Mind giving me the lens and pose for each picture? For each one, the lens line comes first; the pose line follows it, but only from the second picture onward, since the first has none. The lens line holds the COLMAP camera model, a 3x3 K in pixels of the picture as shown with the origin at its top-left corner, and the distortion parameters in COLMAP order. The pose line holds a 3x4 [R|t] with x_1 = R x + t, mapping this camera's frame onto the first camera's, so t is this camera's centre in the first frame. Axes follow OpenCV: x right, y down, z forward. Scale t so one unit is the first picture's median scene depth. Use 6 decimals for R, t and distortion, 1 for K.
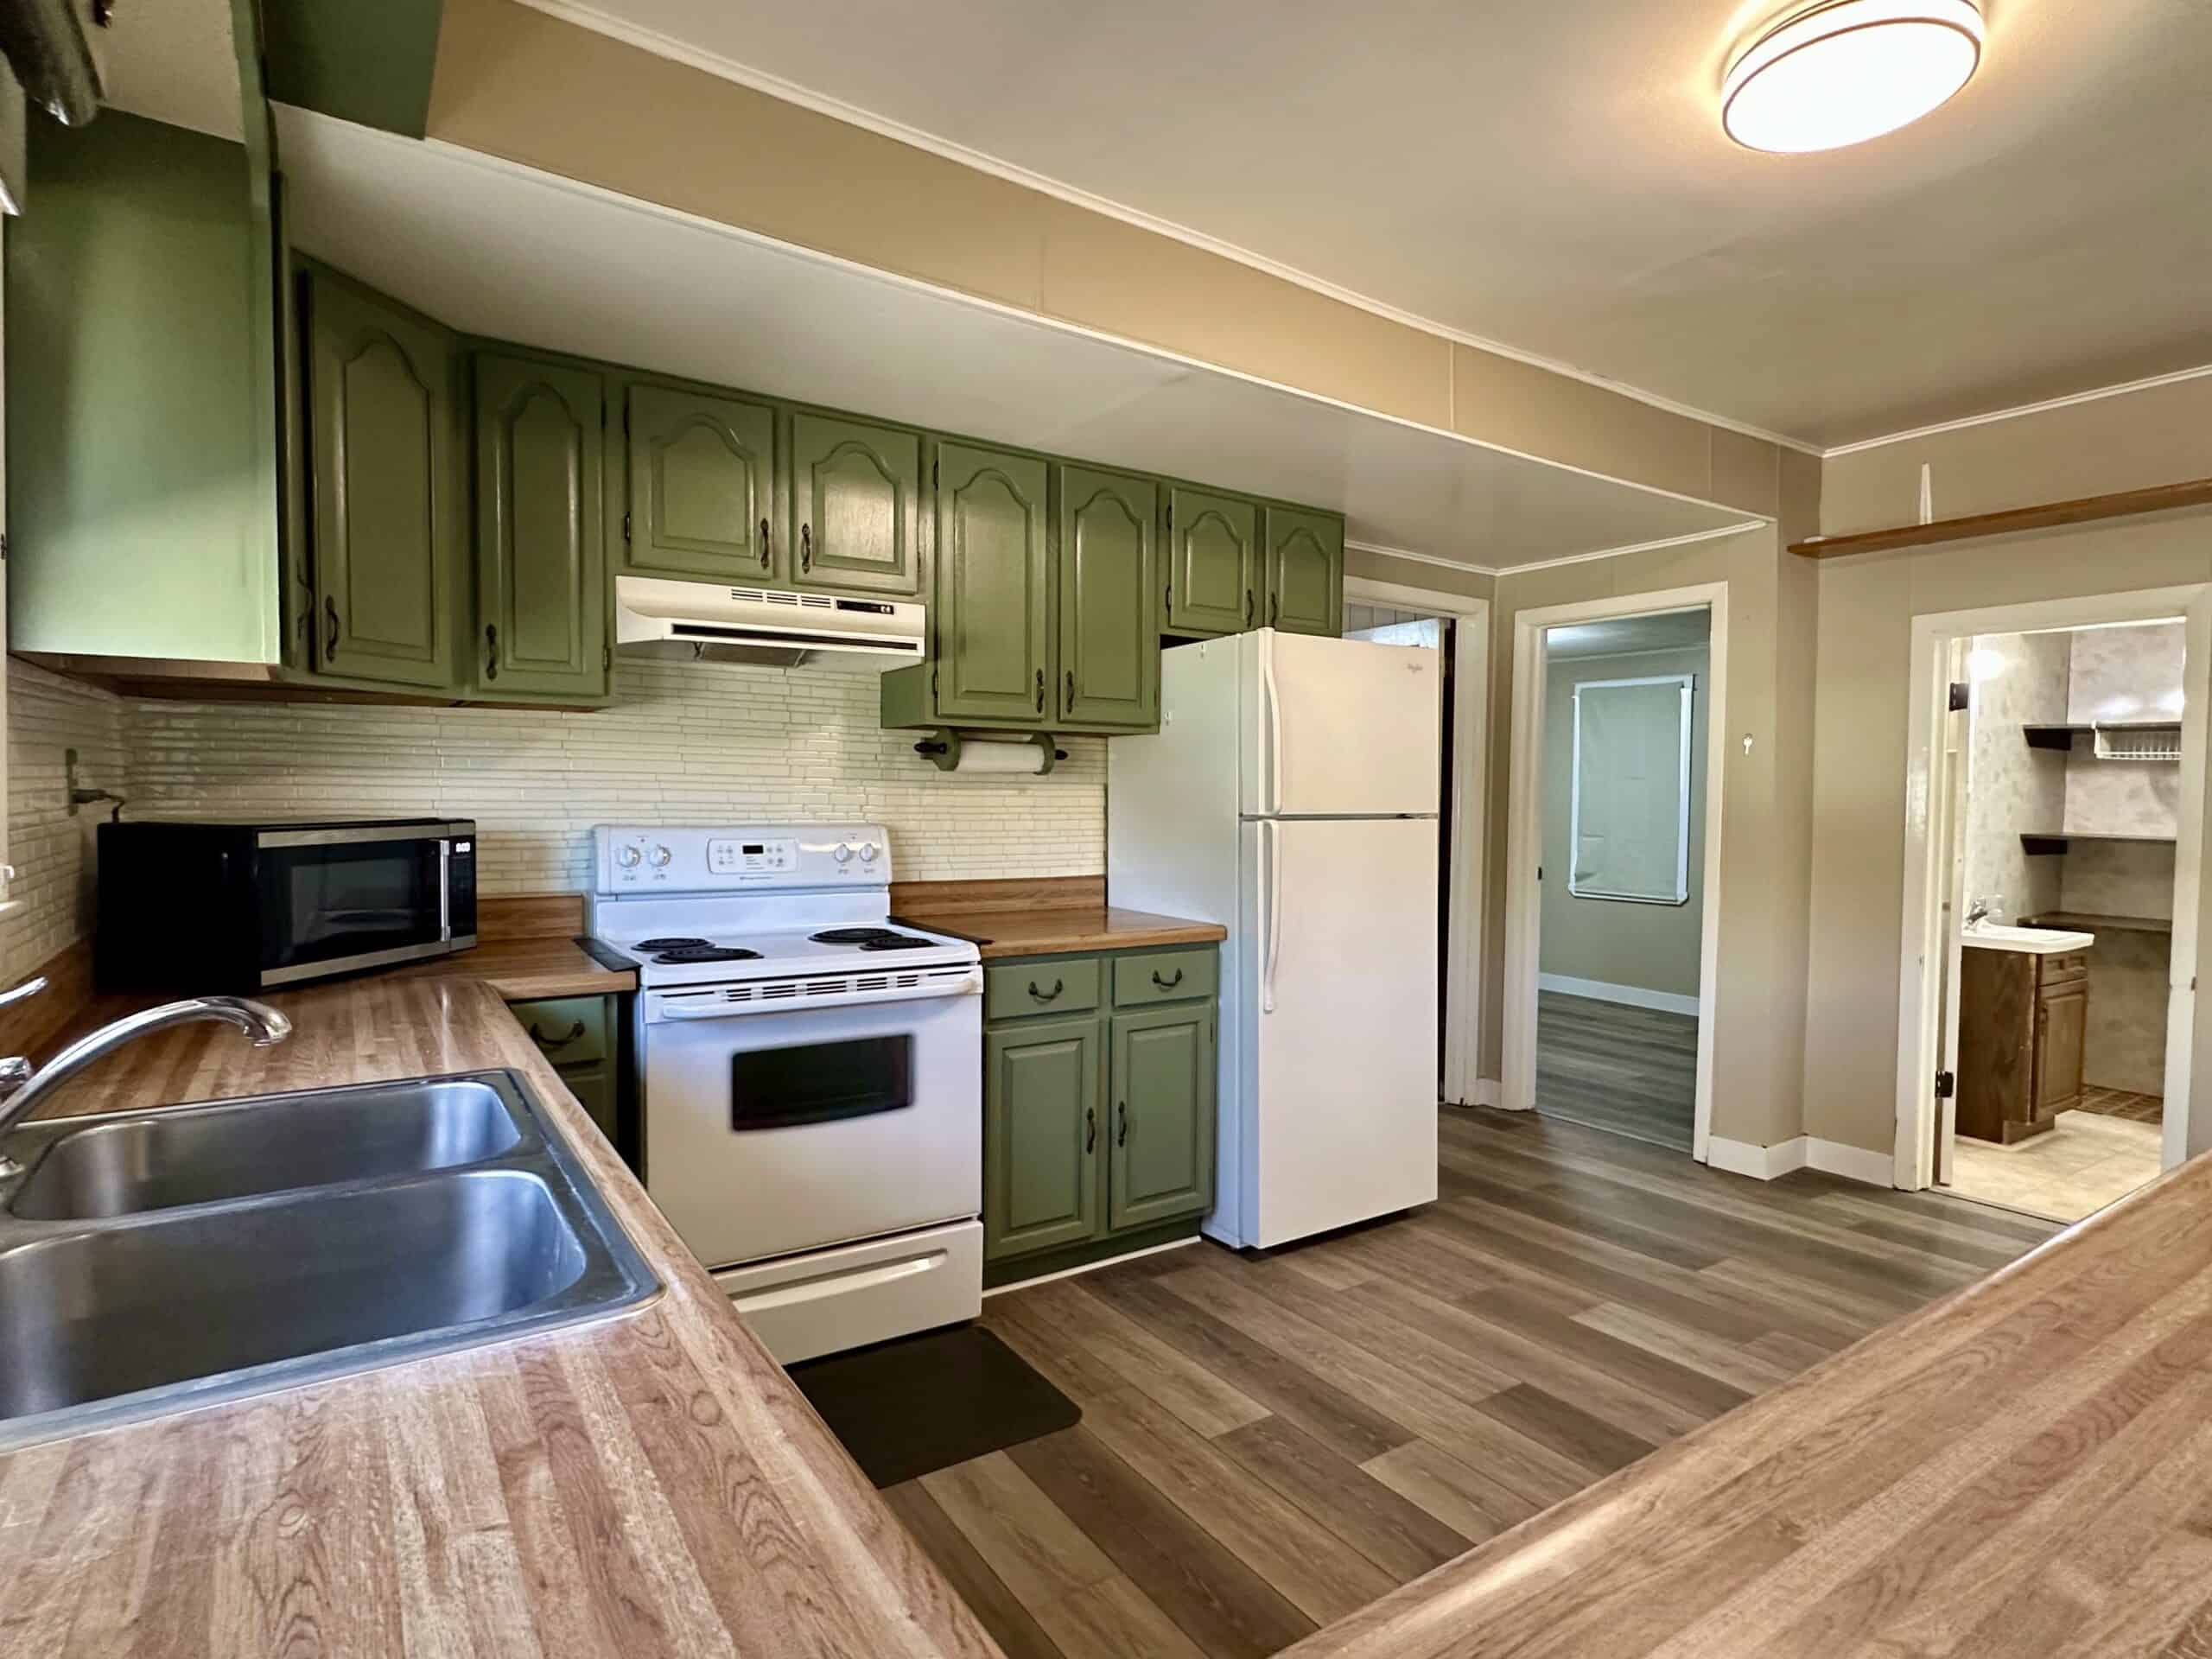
lens RADIAL K [[1167.1, 0, 1106.7], [0, 1167.1, 839.4], [0, 0, 1]] dist [-0.003845, 0.000058]
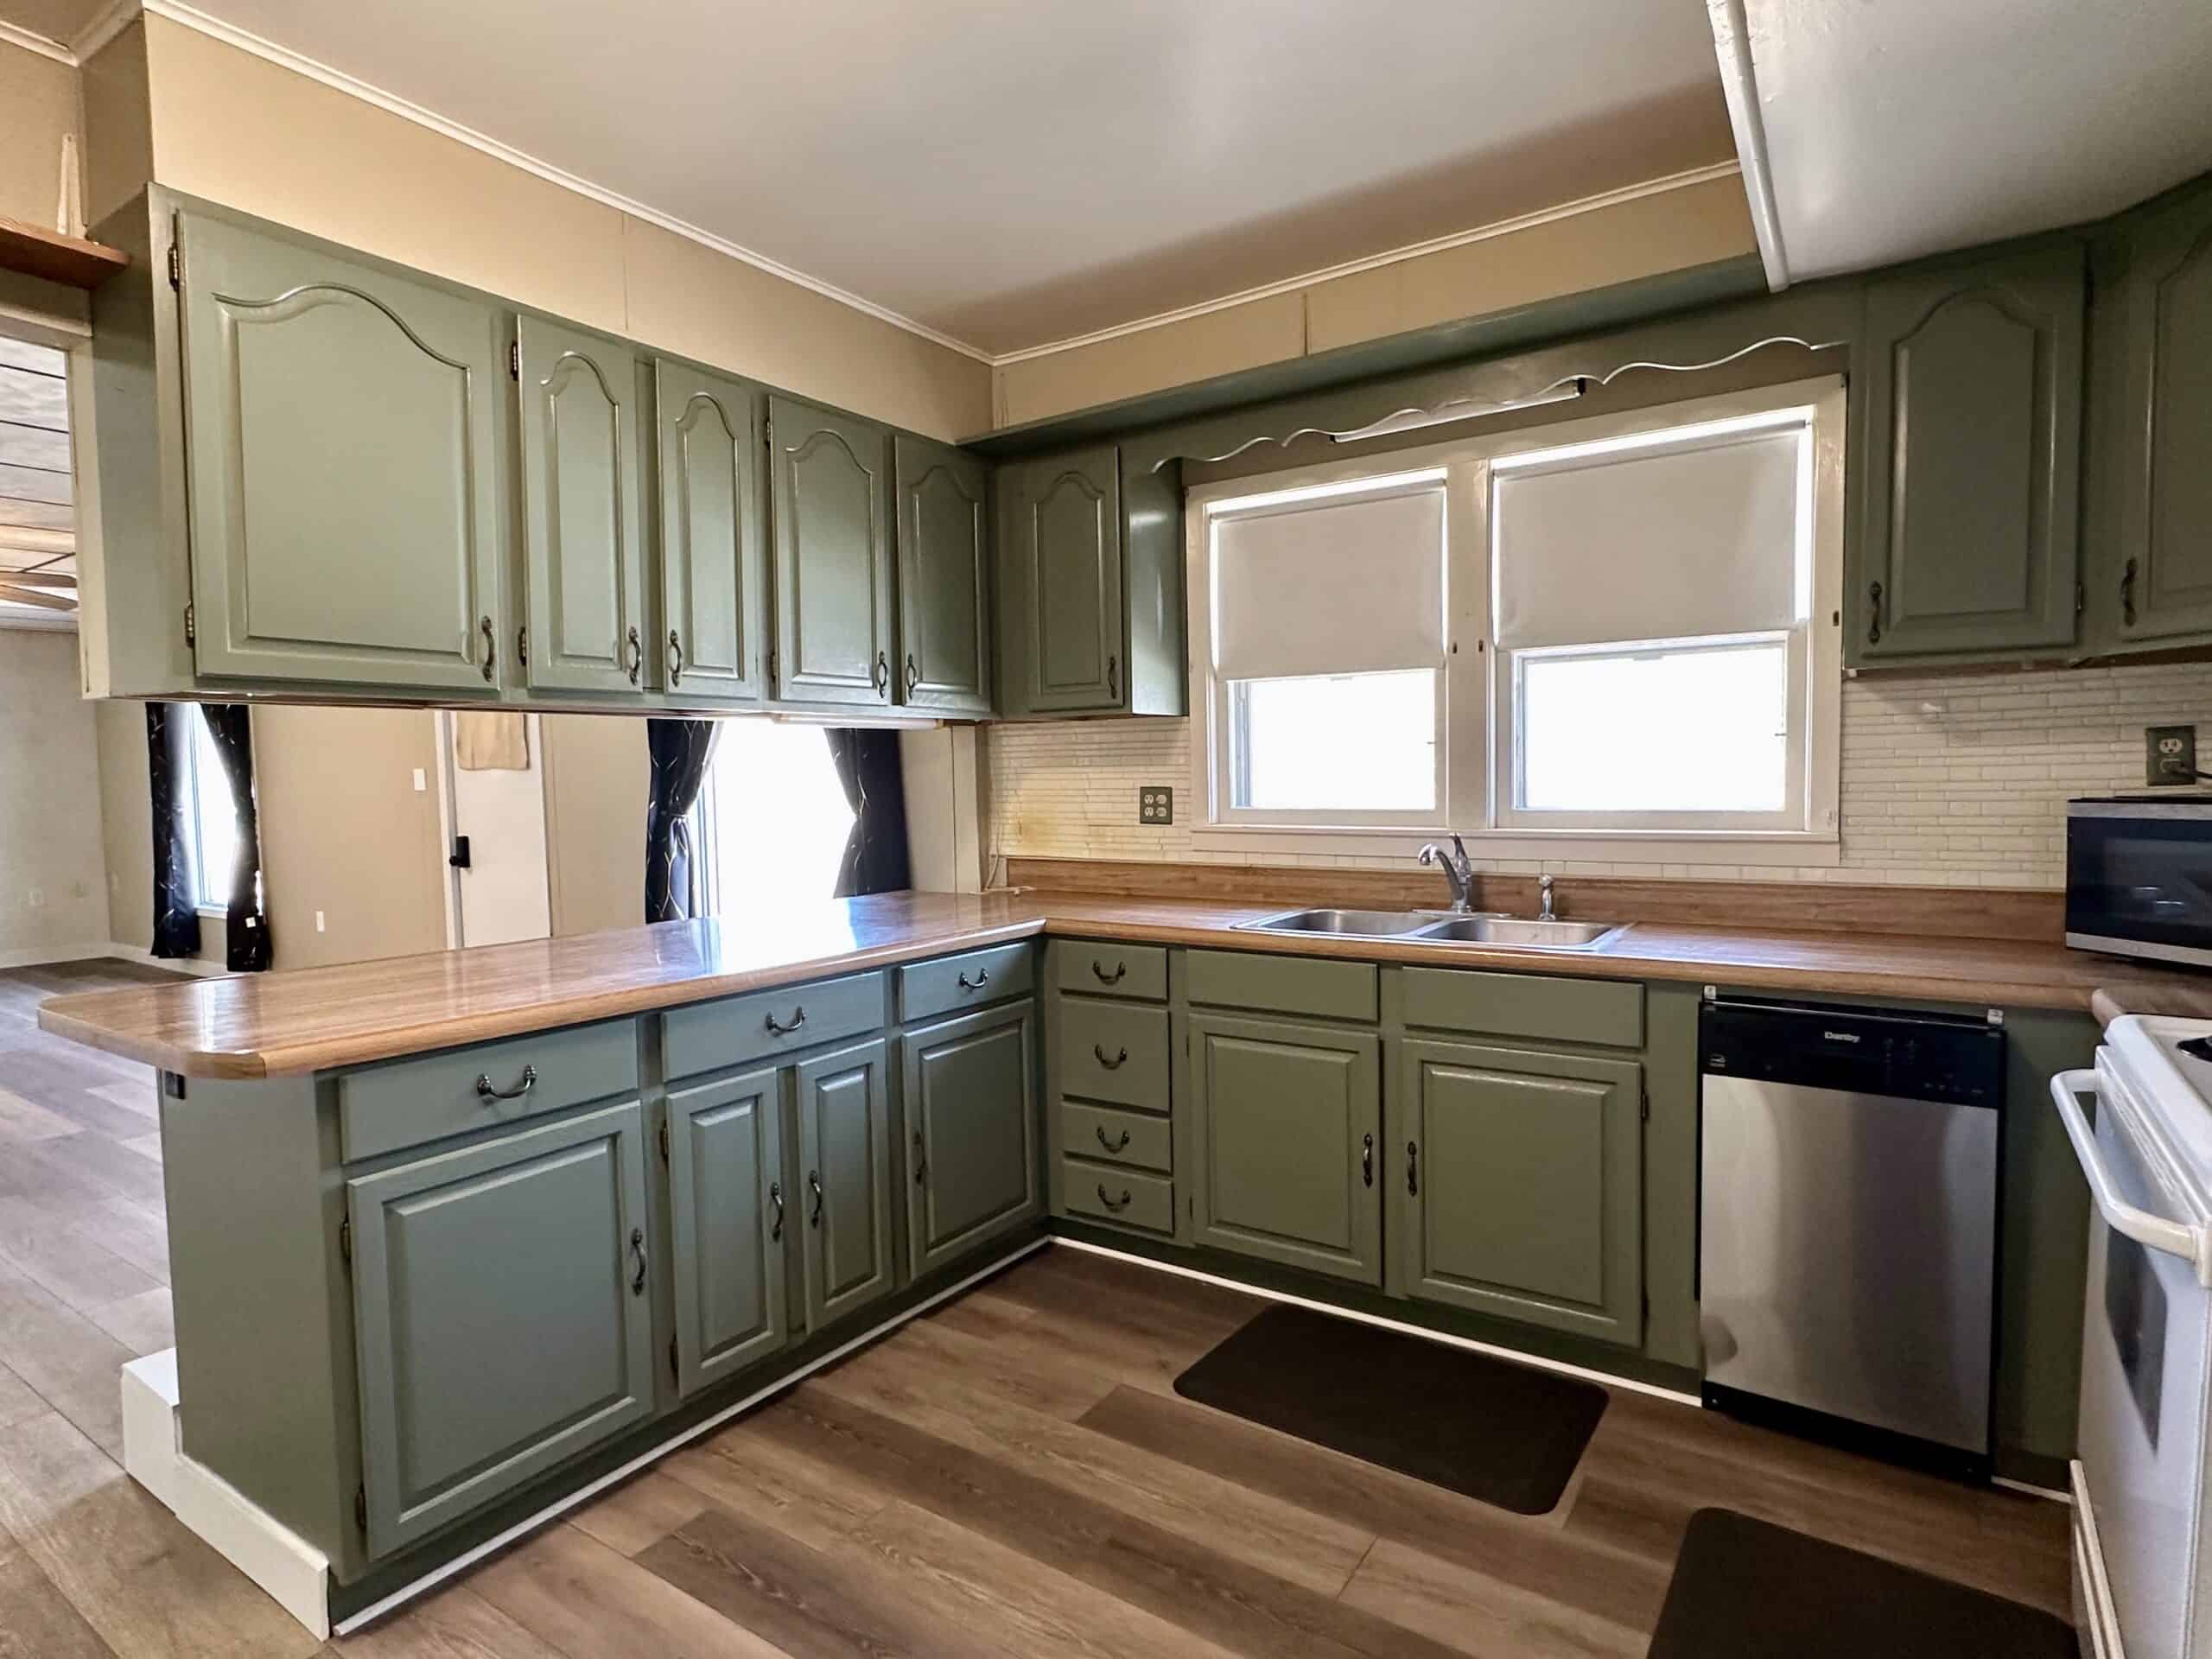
lens RADIAL K [[1167.1, 0, 1106.7], [0, 1167.1, 839.4], [0, 0, 1]] dist [-0.003845, 0.000058]
pose [[-0.922108, 0.029977, -0.385770, 0.338392], [-0.006991, 0.995541, 0.094071, -0.045485], [0.386870, 0.089441, -0.917787, 1.115264]]
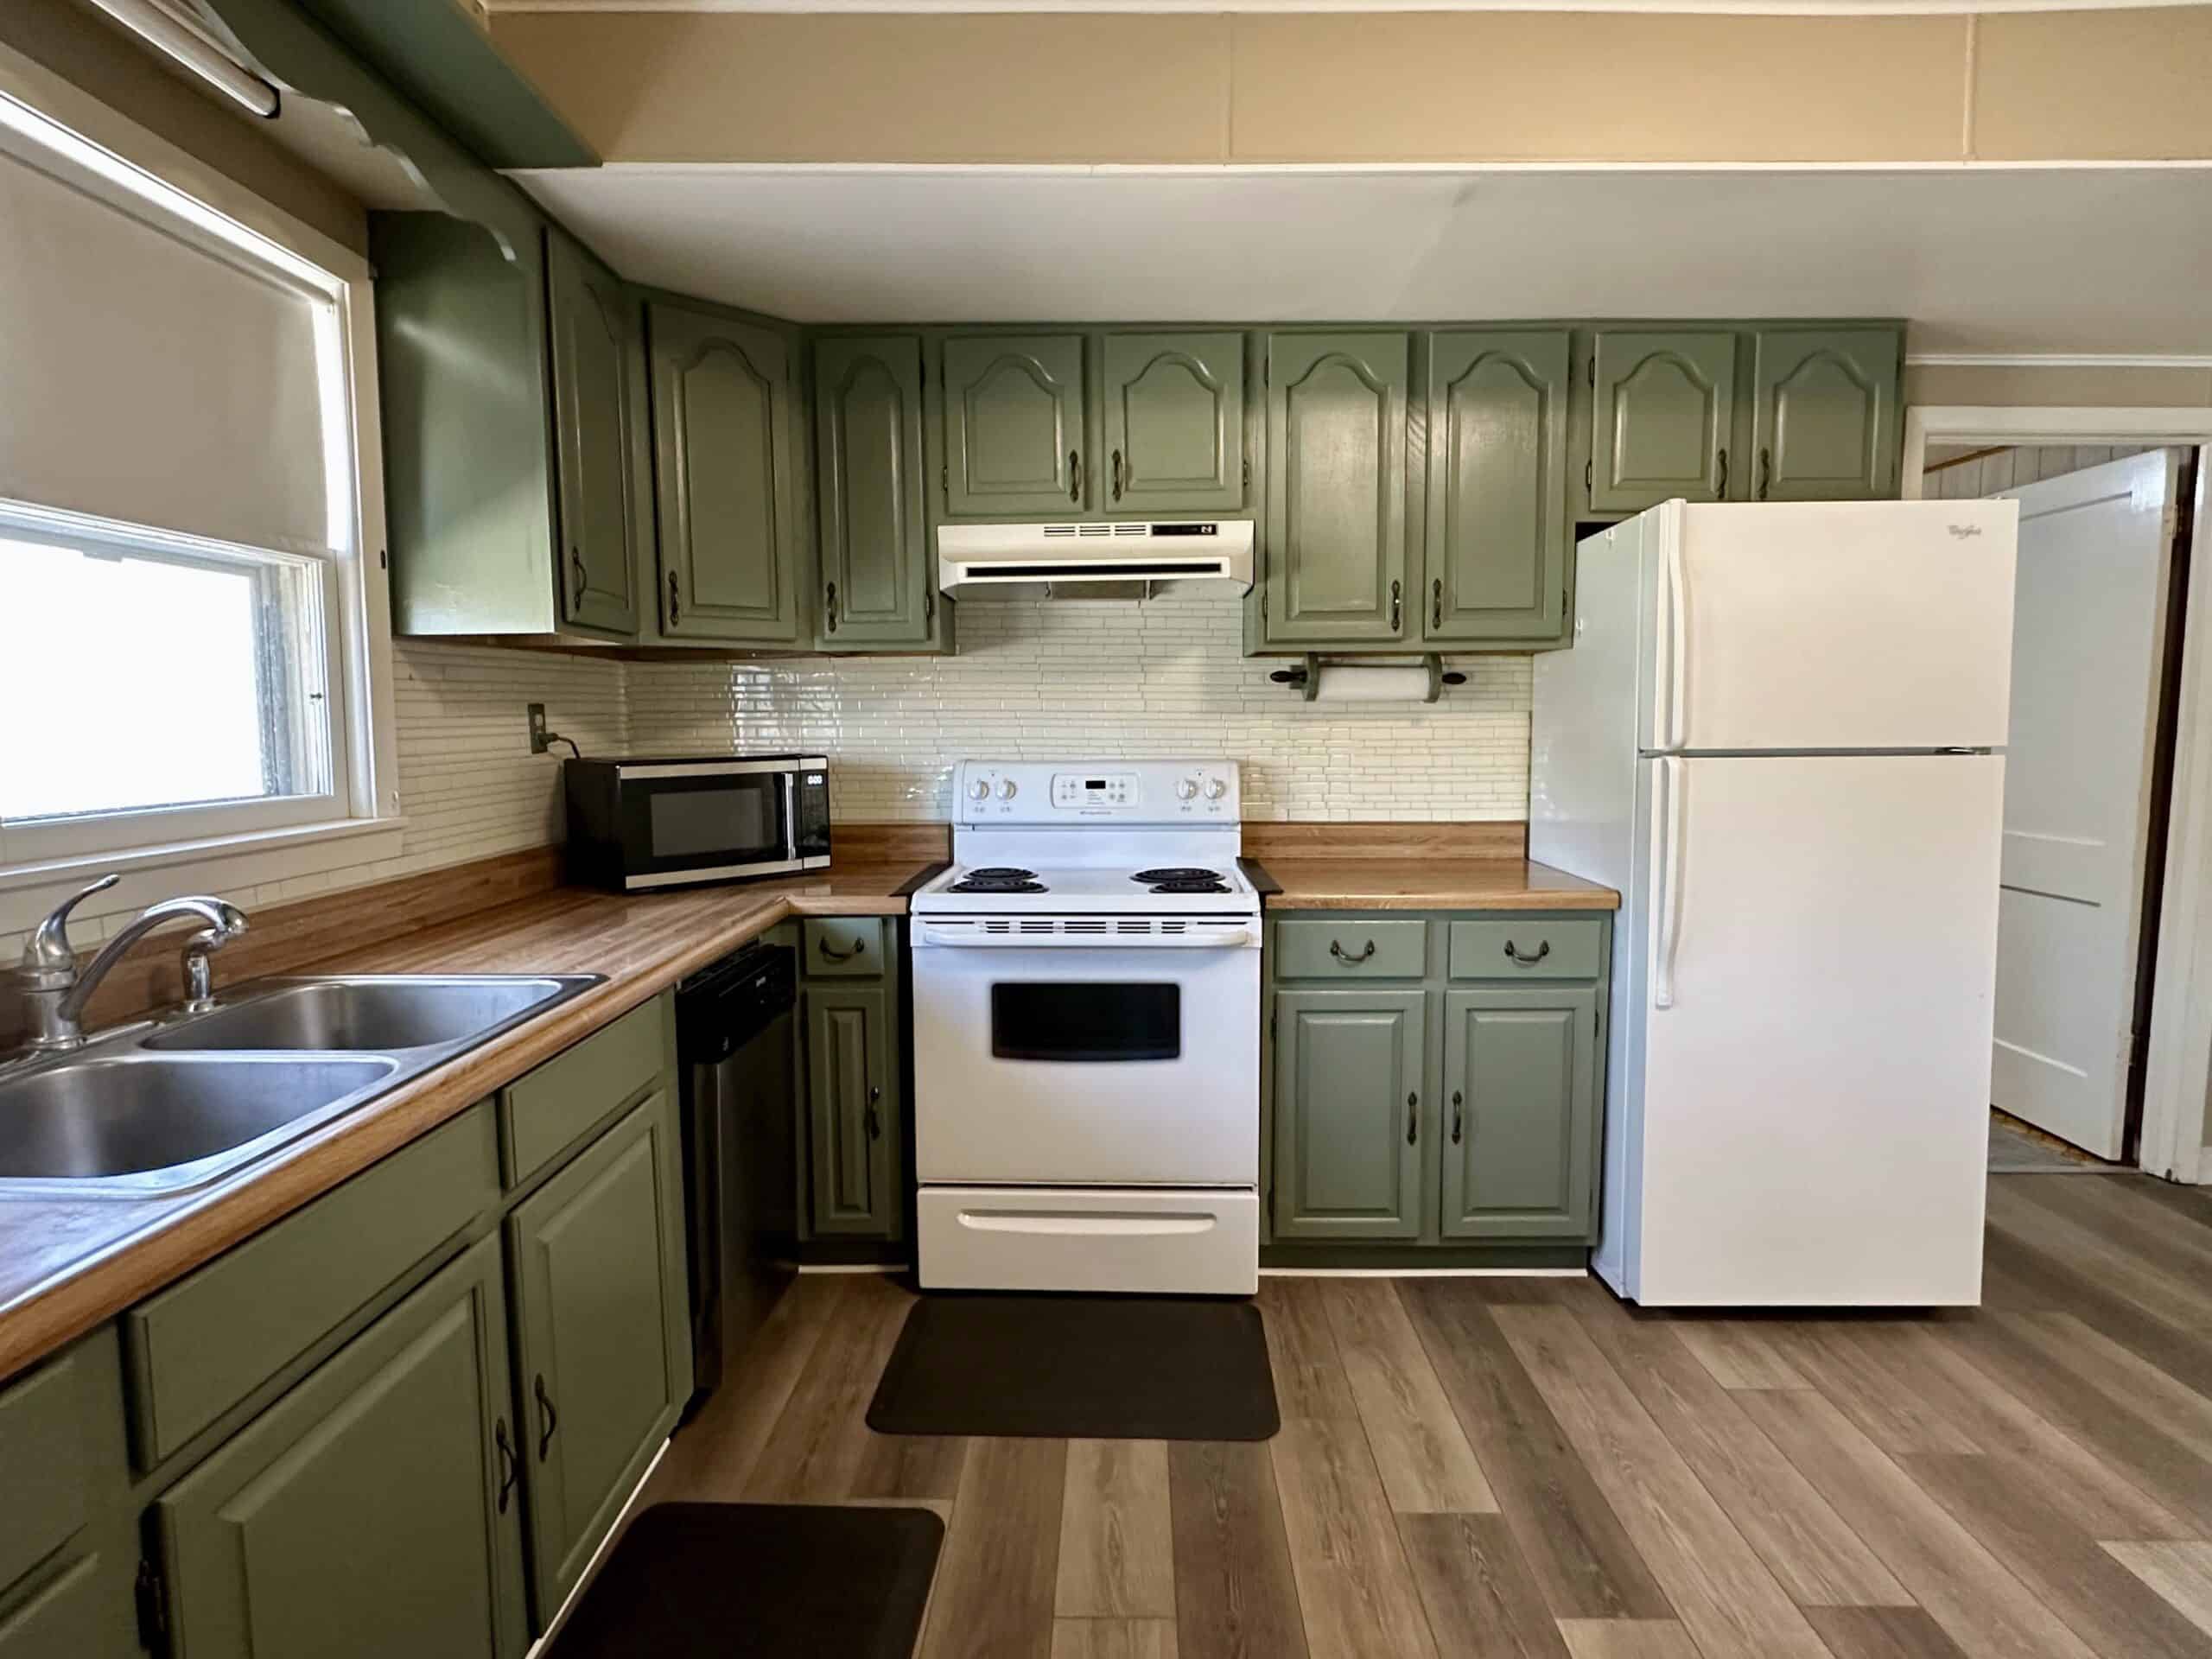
lens RADIAL K [[1168.8, 0, 1104.9], [0, 1168.8, 833.2], [0, 0, 1]] dist [0.000018, 0.001204]
pose [[0.823236, 0.040526, -0.566251, 0.283302], [-0.009016, 0.998256, 0.058338, -0.008598], [0.567628, -0.042921, 0.822166, 0.174064]]
